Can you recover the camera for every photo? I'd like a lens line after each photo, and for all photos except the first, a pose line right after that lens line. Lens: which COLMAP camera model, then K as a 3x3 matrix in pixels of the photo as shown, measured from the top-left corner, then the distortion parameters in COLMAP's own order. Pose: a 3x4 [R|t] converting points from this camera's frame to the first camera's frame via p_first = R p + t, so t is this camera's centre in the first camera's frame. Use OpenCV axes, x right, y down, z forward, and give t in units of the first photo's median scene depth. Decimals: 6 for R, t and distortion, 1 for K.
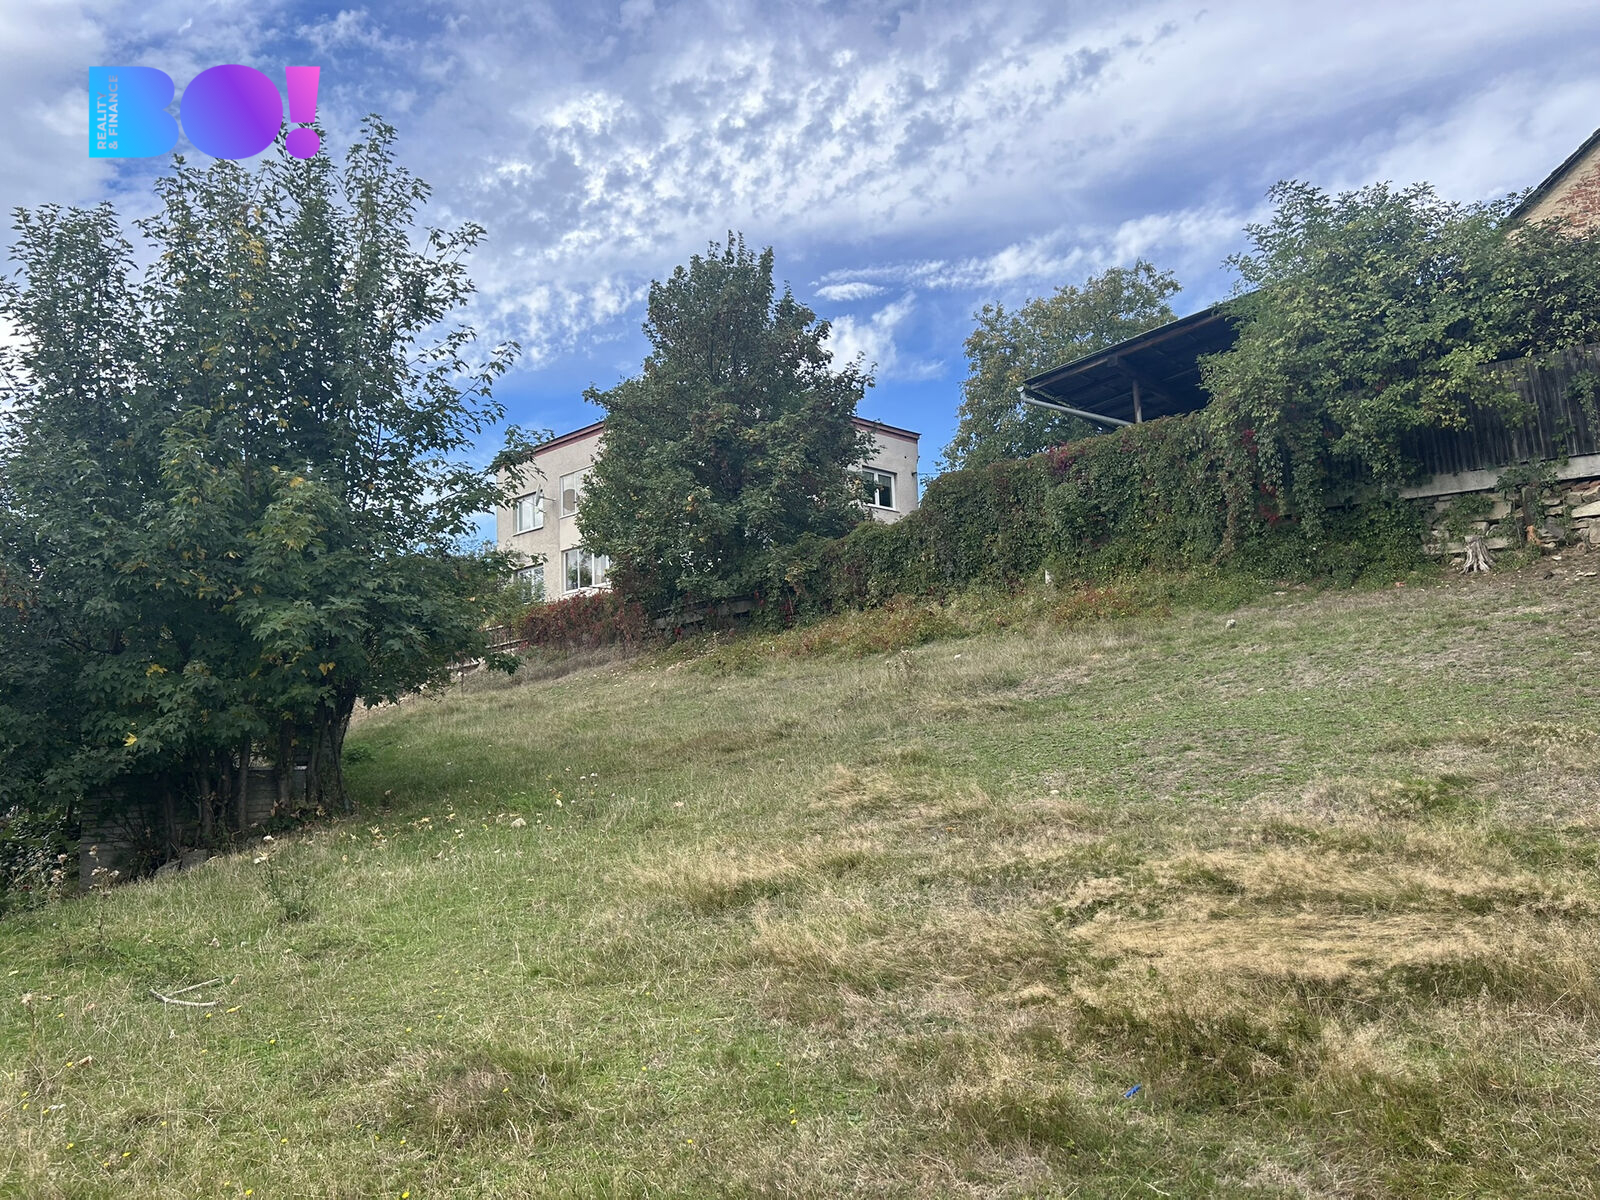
lens RADIAL K [[1208.3, 0, 799.4], [0, 1208.3, 581.9], [0, 0, 1]] dist [0.059400, -0.128334]
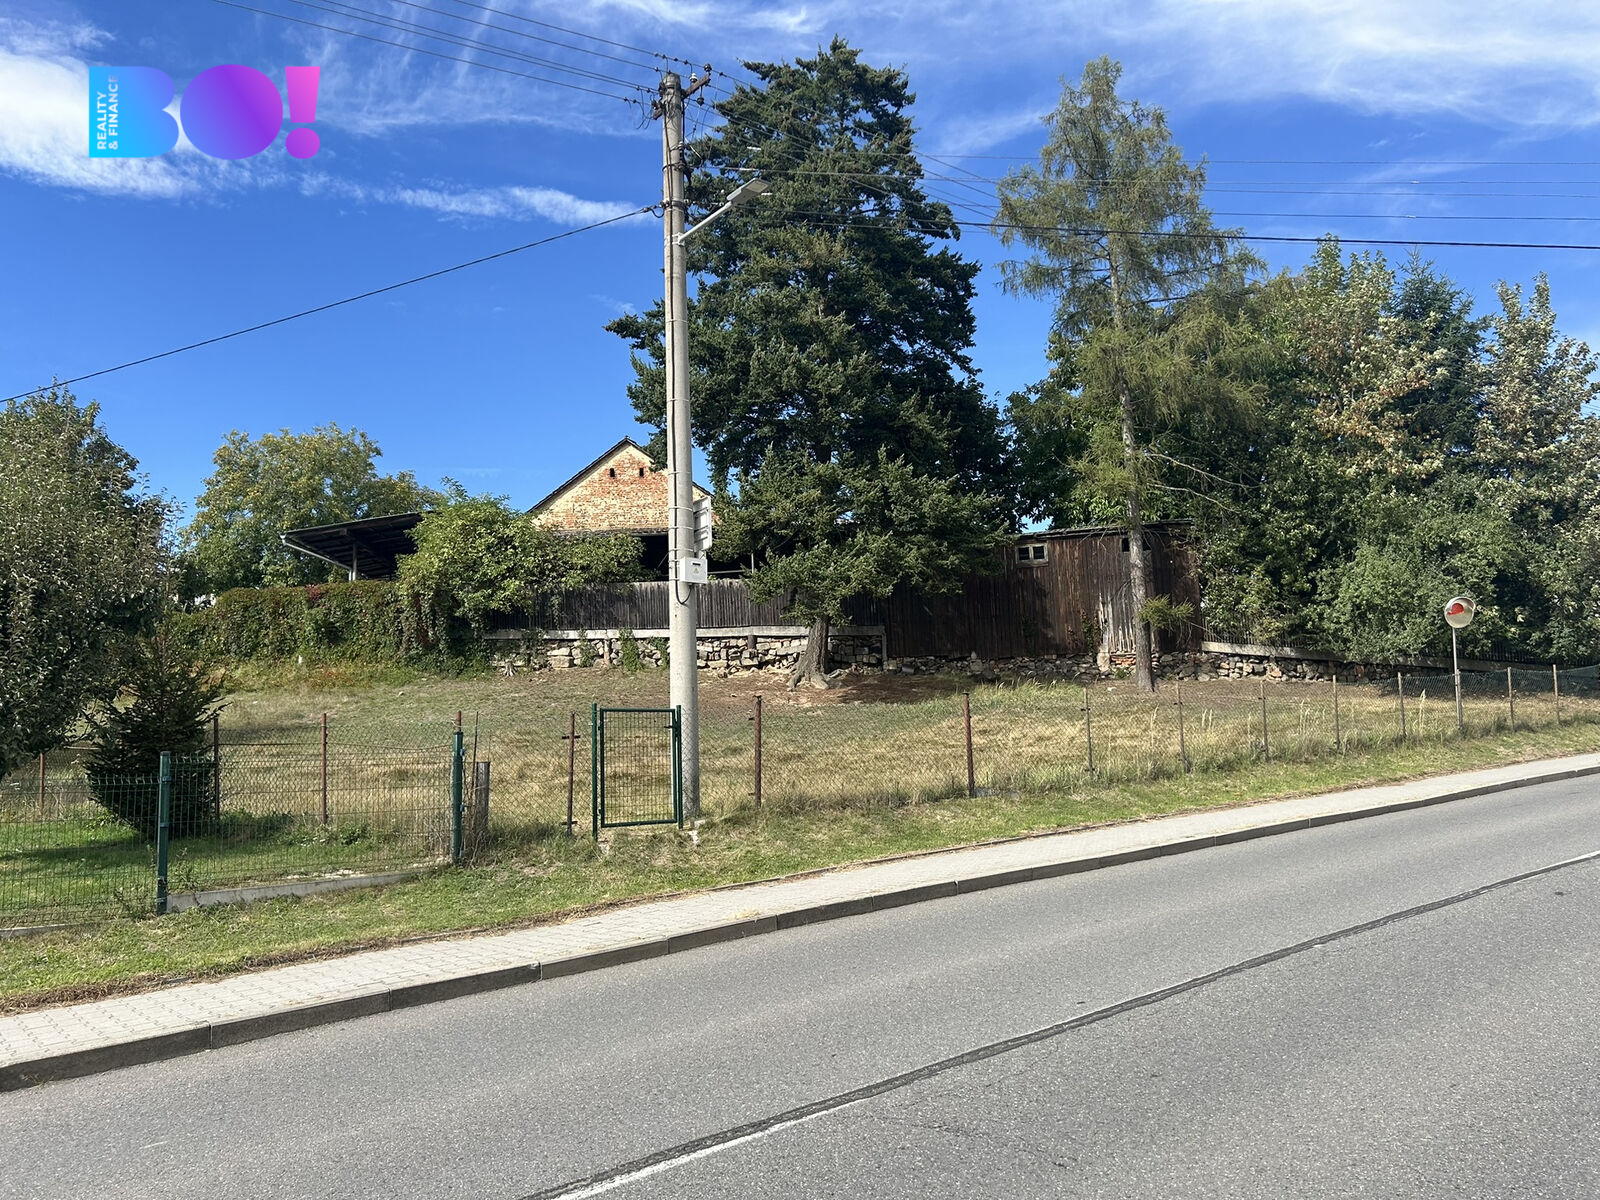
lens RADIAL K [[1208.3, 0, 799.4], [0, 1208.3, 581.9], [0, 0, 1]] dist [0.059400, -0.128334]
pose [[0.779990, 0.105950, 0.616757, -0.413757], [-0.081686, 0.994369, -0.067514, -0.068693], [-0.620437, 0.002280, 0.784253, -1.055670]]
